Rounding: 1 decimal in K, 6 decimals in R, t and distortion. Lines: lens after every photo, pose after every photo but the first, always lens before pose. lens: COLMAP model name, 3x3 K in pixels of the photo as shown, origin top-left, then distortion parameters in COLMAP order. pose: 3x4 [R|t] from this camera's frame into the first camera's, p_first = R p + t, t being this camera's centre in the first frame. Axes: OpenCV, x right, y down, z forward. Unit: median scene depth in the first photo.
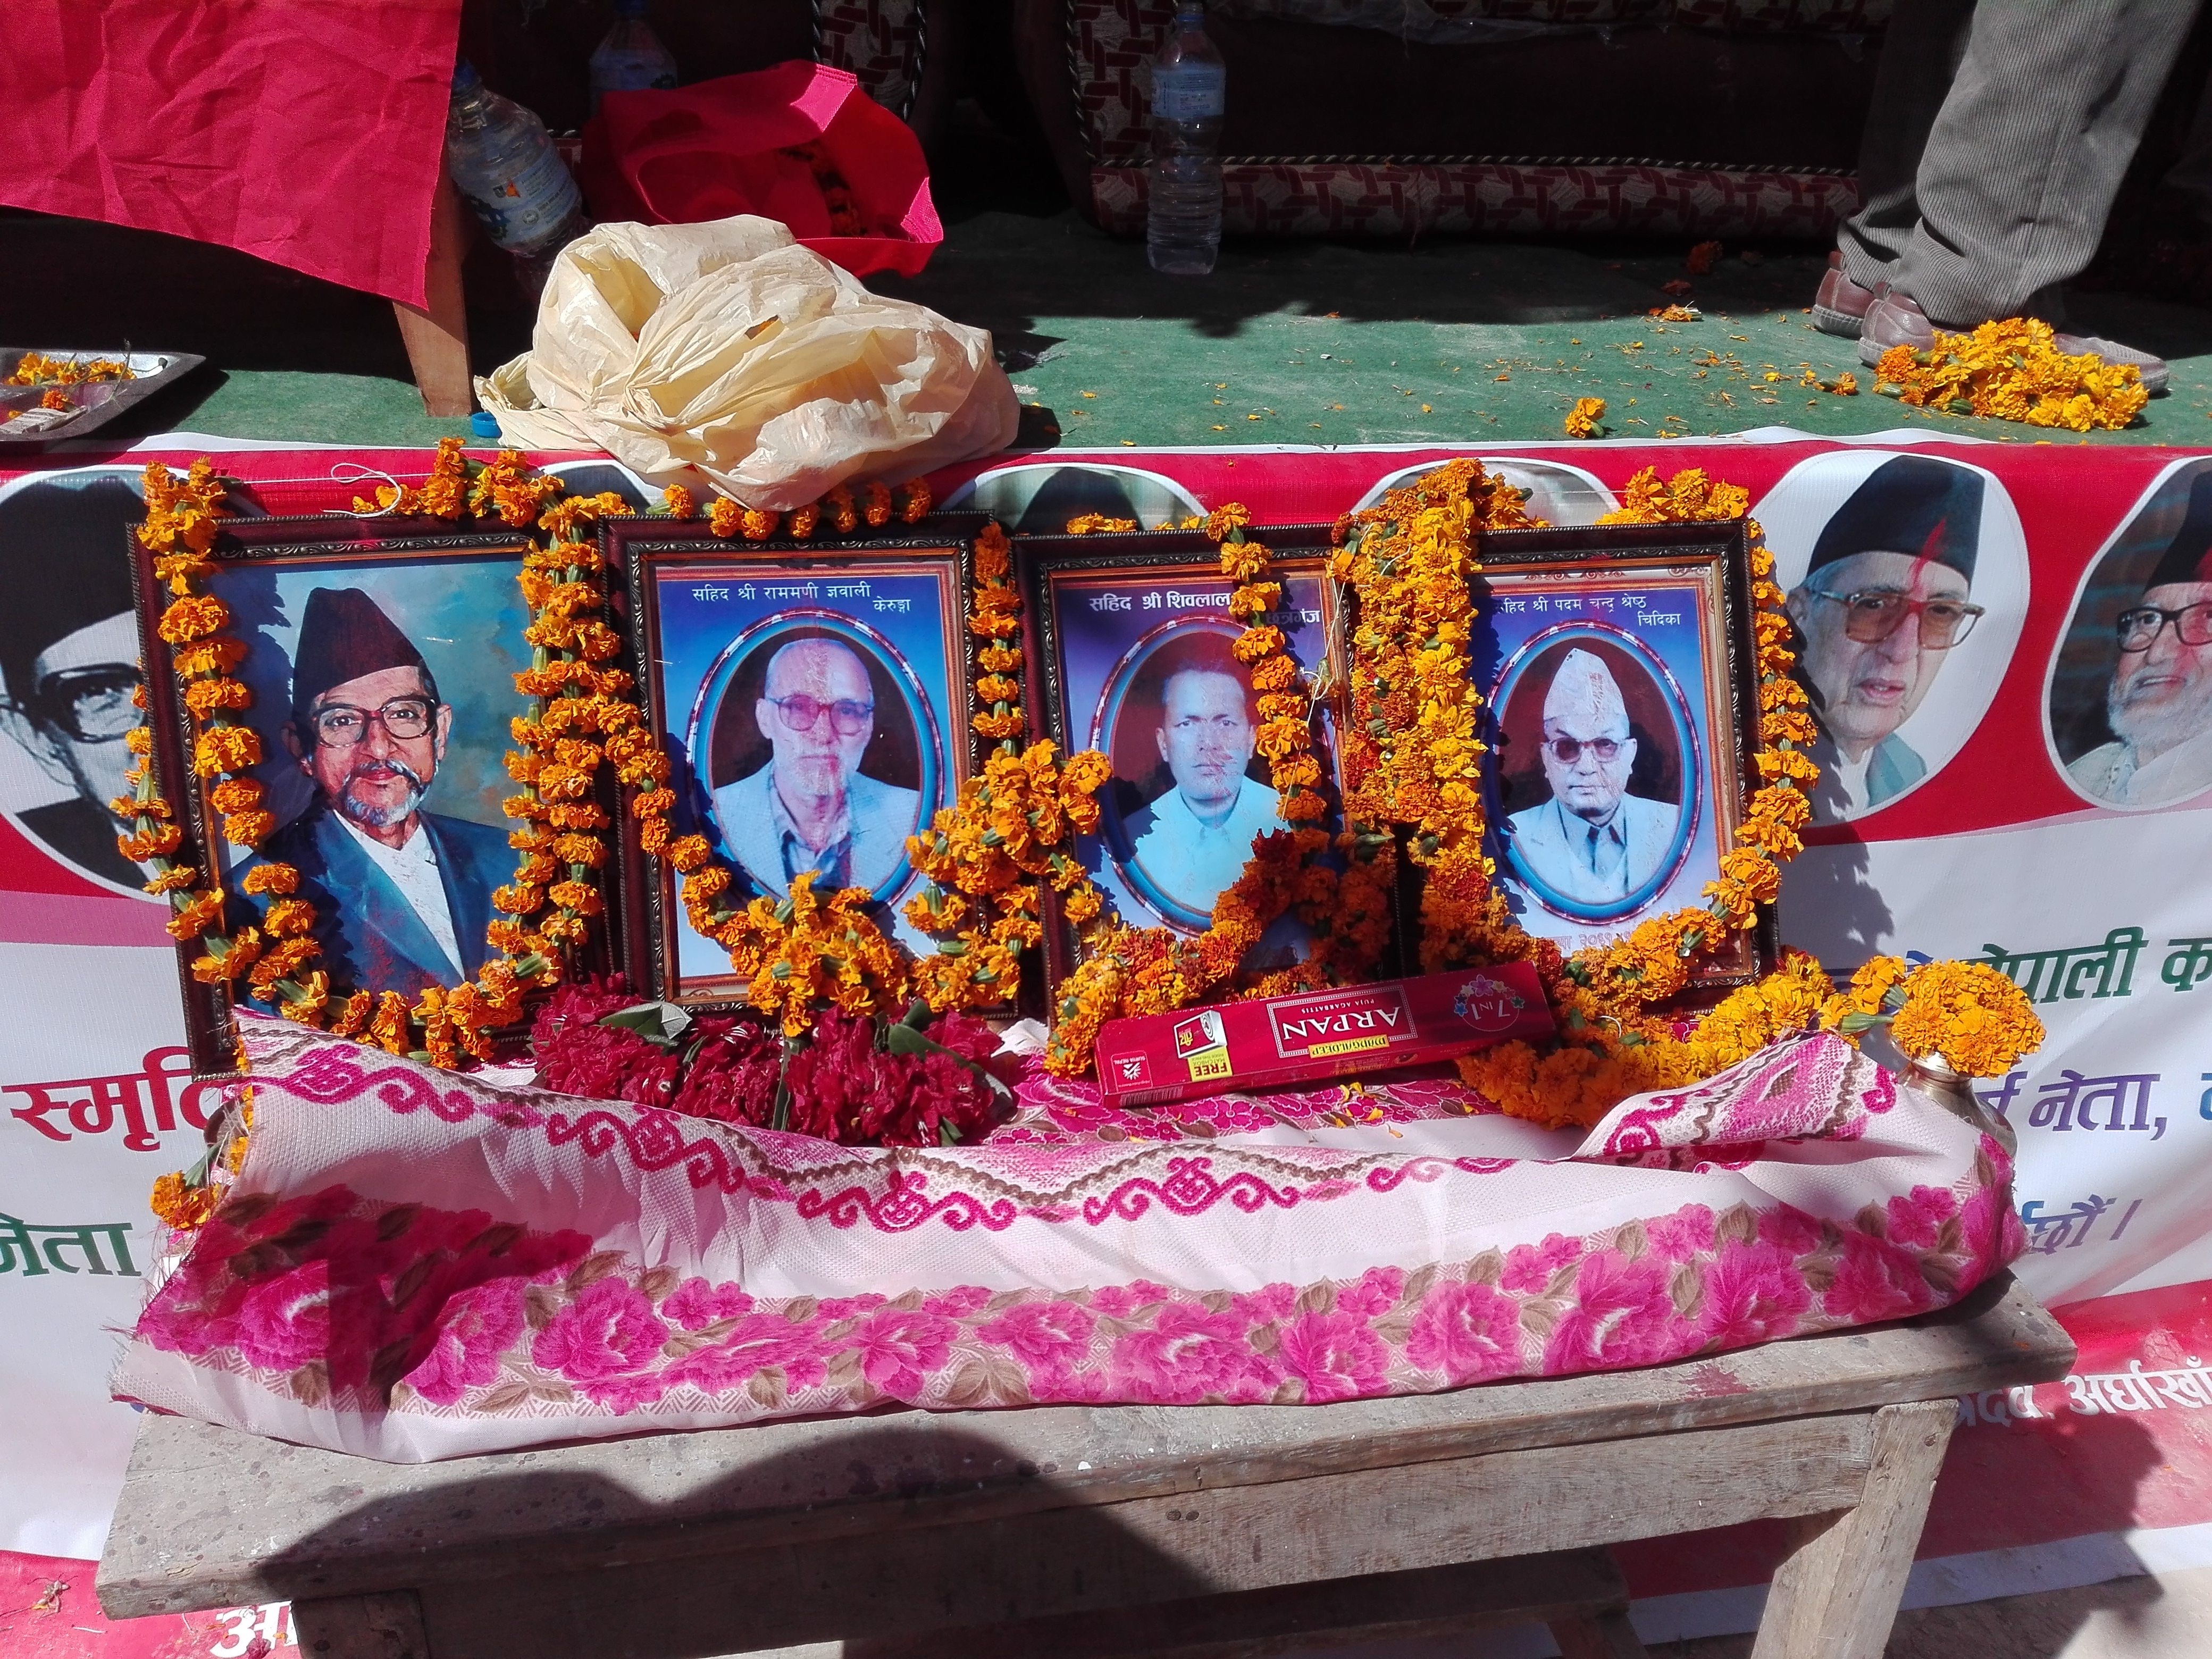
lens RADIAL K [[1871.4, 0, 1160.9], [0, 1871.4, 830.8], [0, 0, 1]] dist [0.075655, -0.154213]
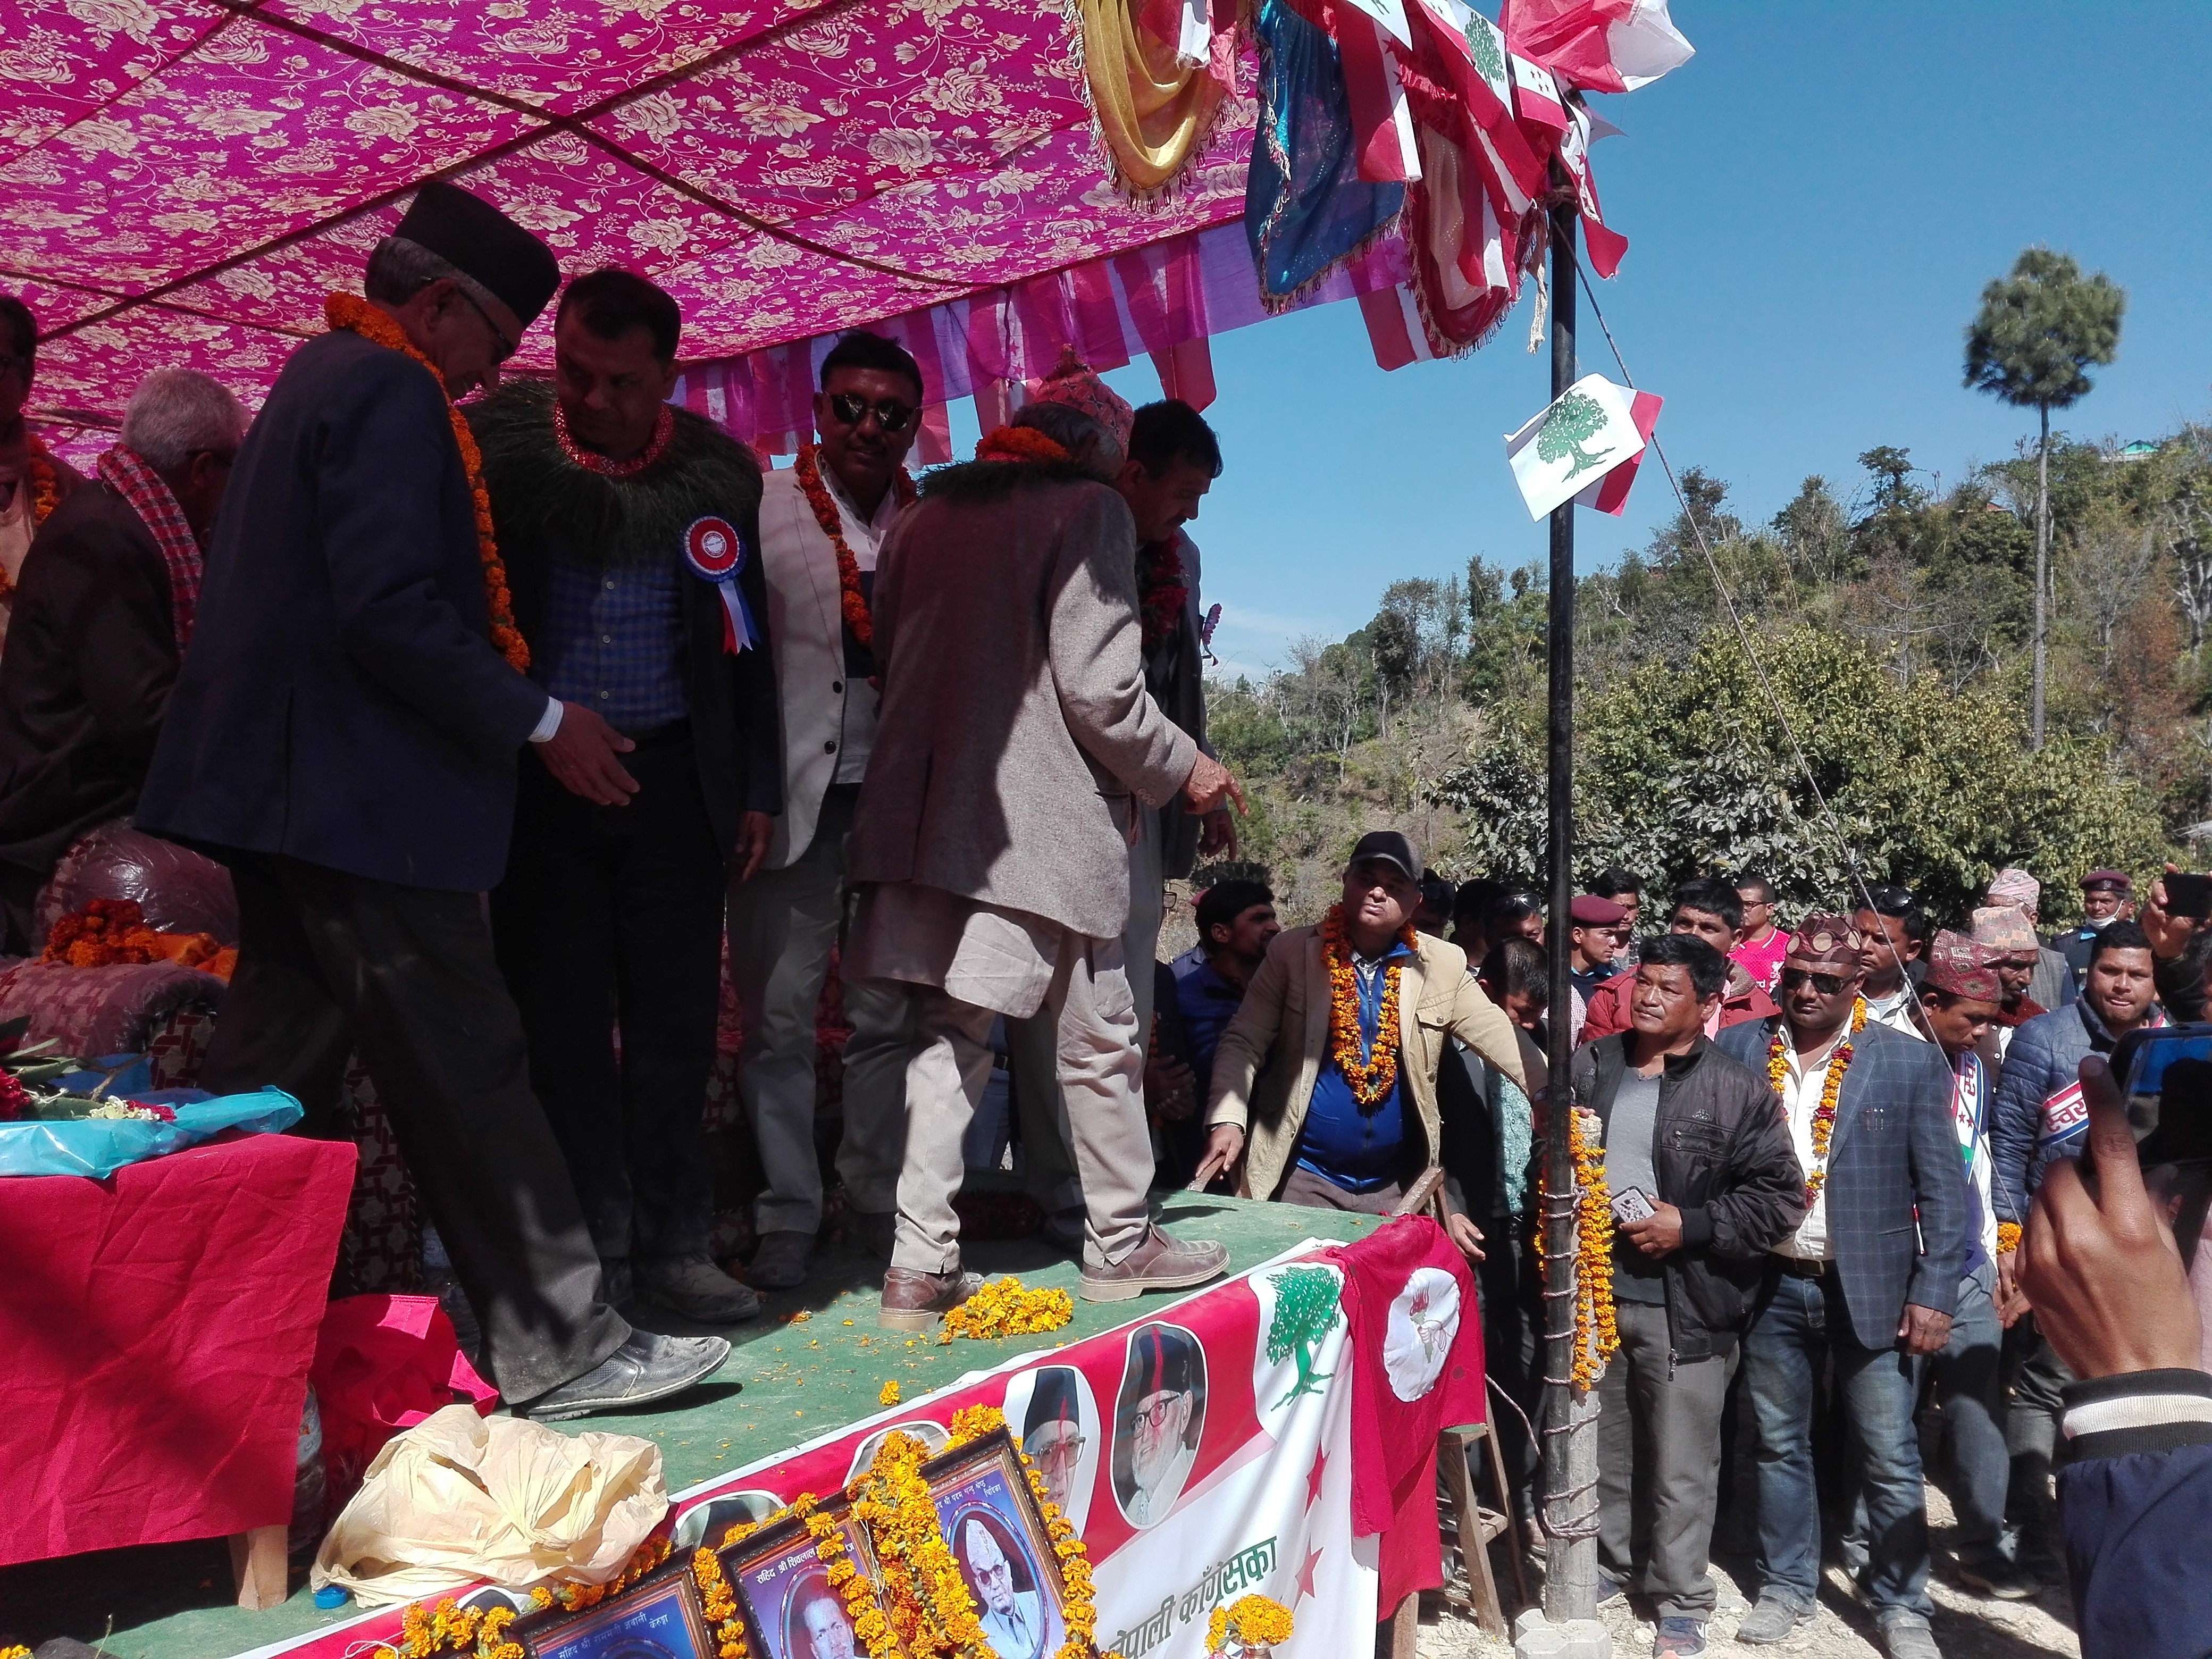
lens RADIAL K [[1806.5, 0, 1140.1], [0, 1806.5, 734.7], [0, 0, 1]] dist [0.017259, -0.023436]
pose [[0.695464, -0.005988, 0.718536, -0.941144], [0.370822, 0.859512, -0.351752, -0.073525], [-0.615484, 0.511080, 0.599980, -0.550819]]
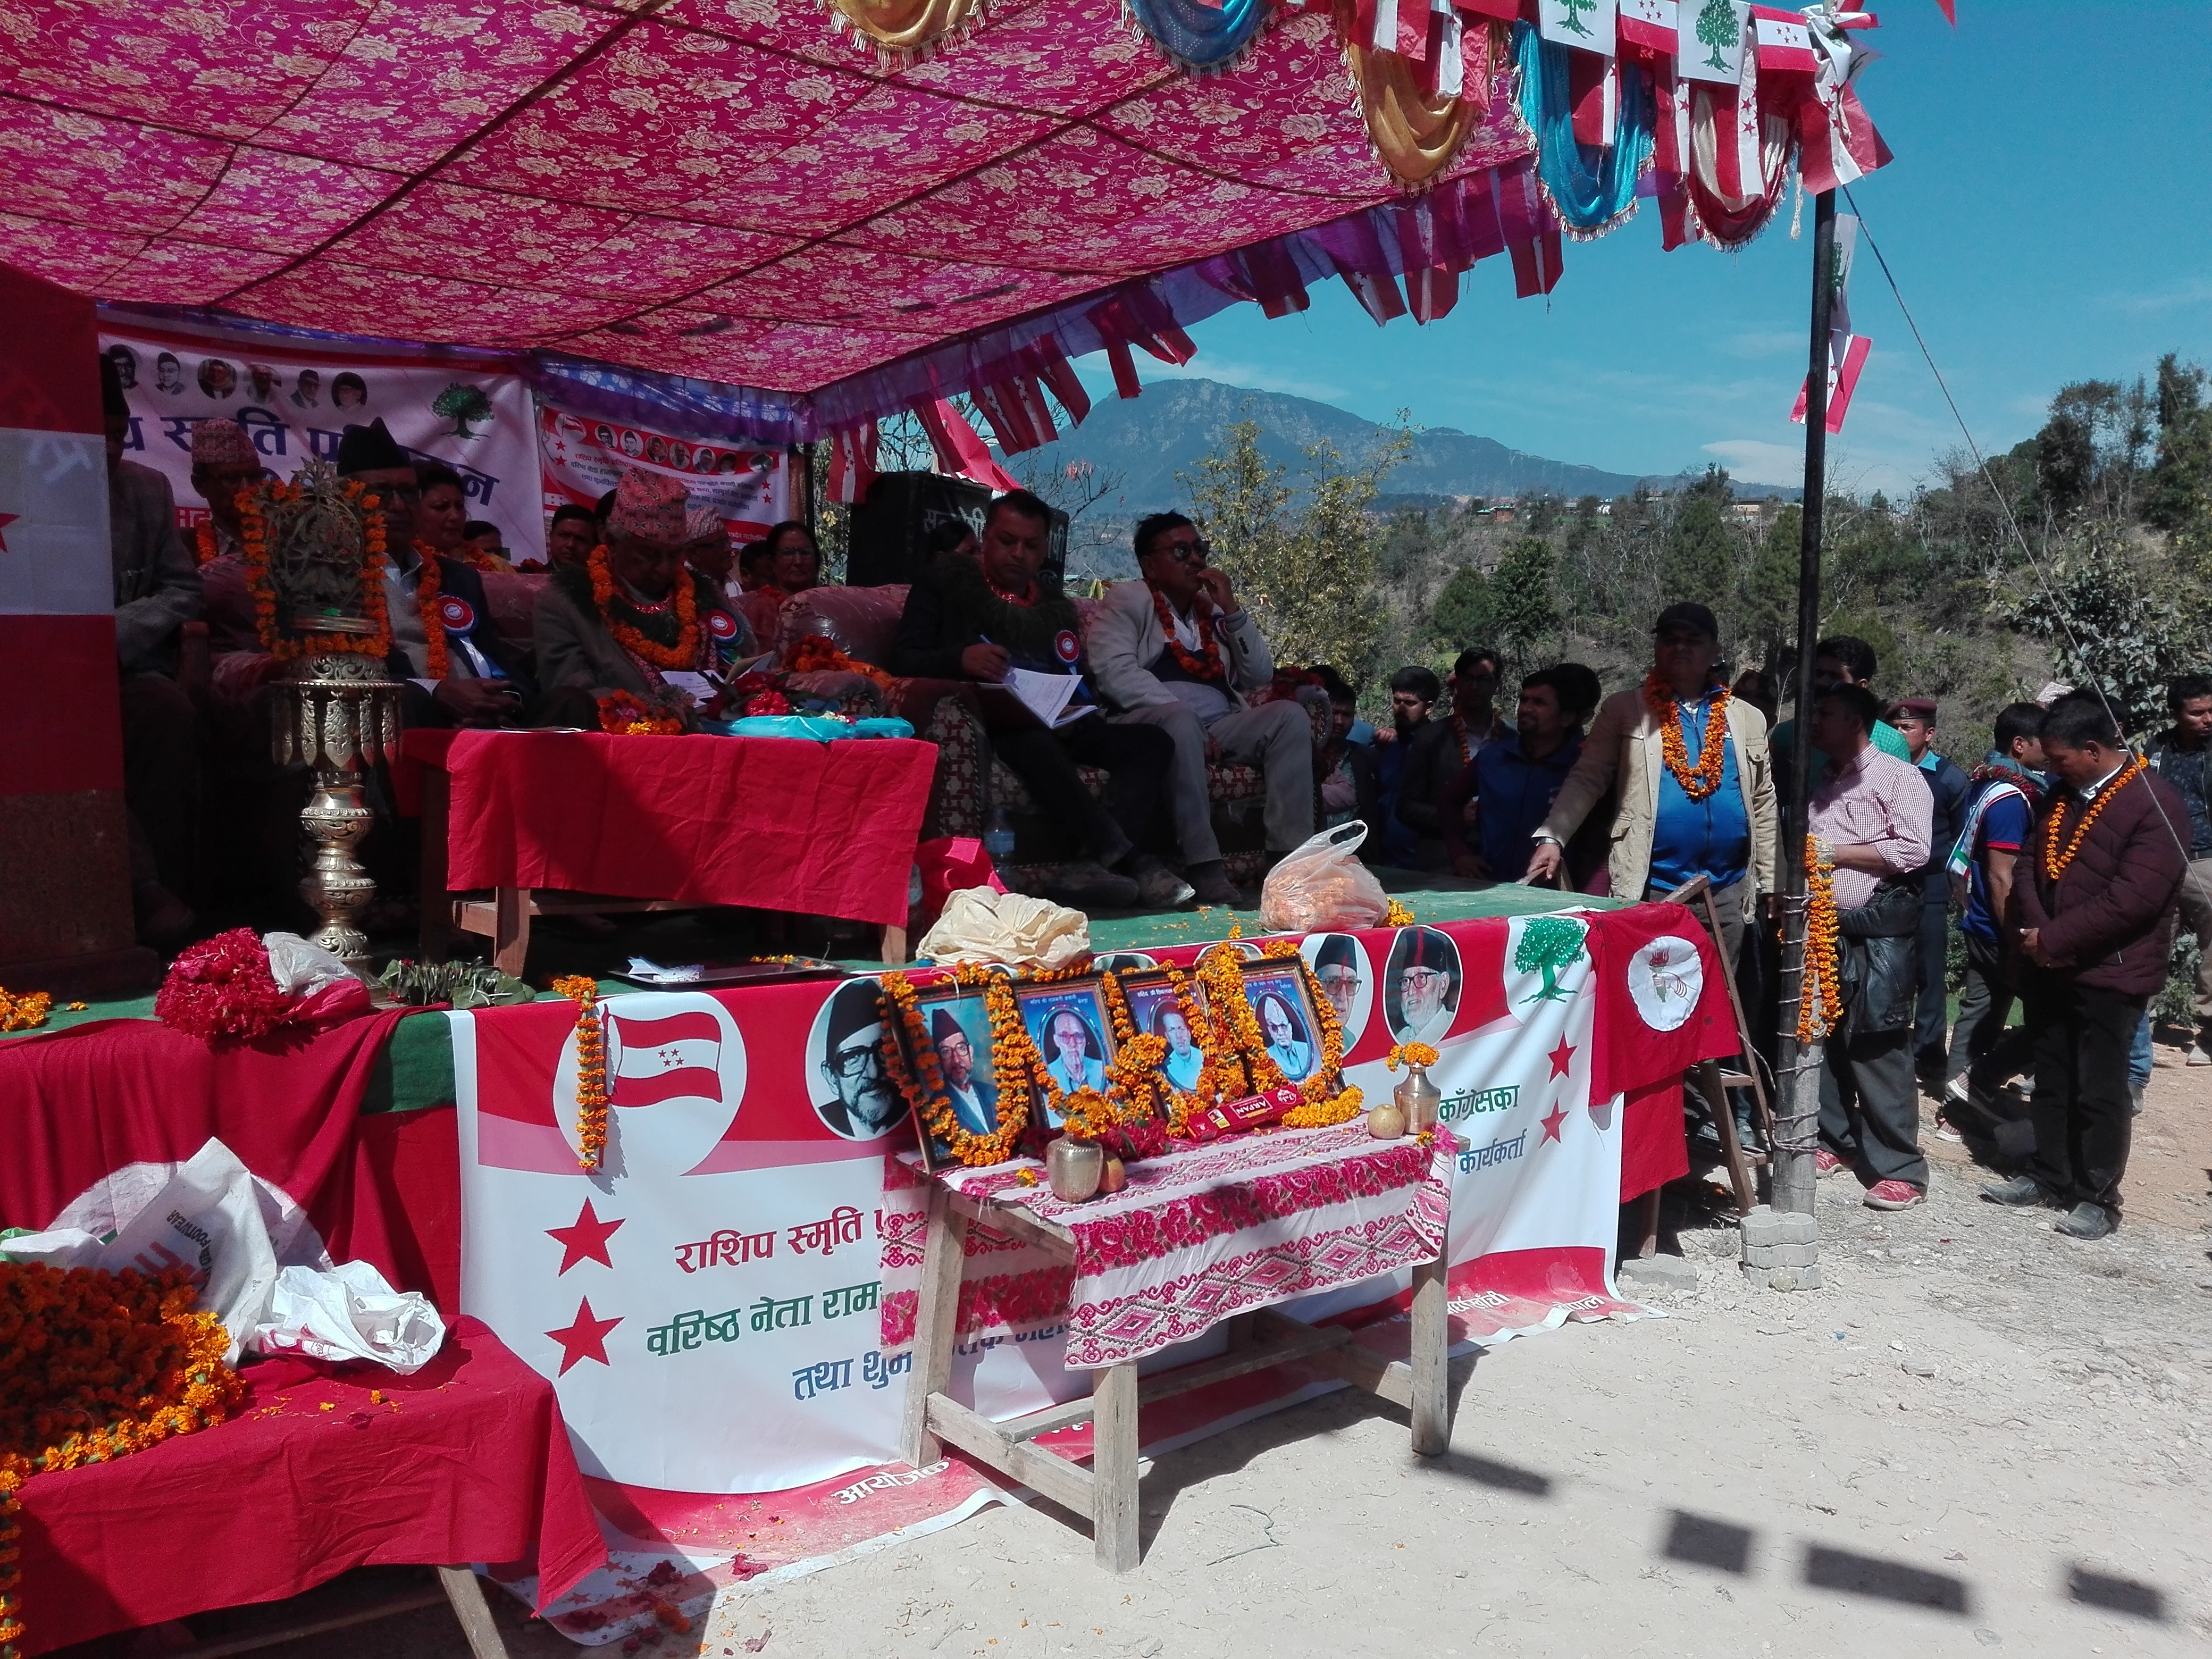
lens RADIAL K [[1806.5, 0, 1140.1], [0, 1806.5, 734.7], [0, 0, 1]] dist [0.017259, -0.023436]
pose [[0.888128, -0.045803, 0.457308, -1.356555], [0.233603, 0.901893, -0.363343, 0.566893], [-0.395800, 0.429524, 0.811696, -1.576194]]
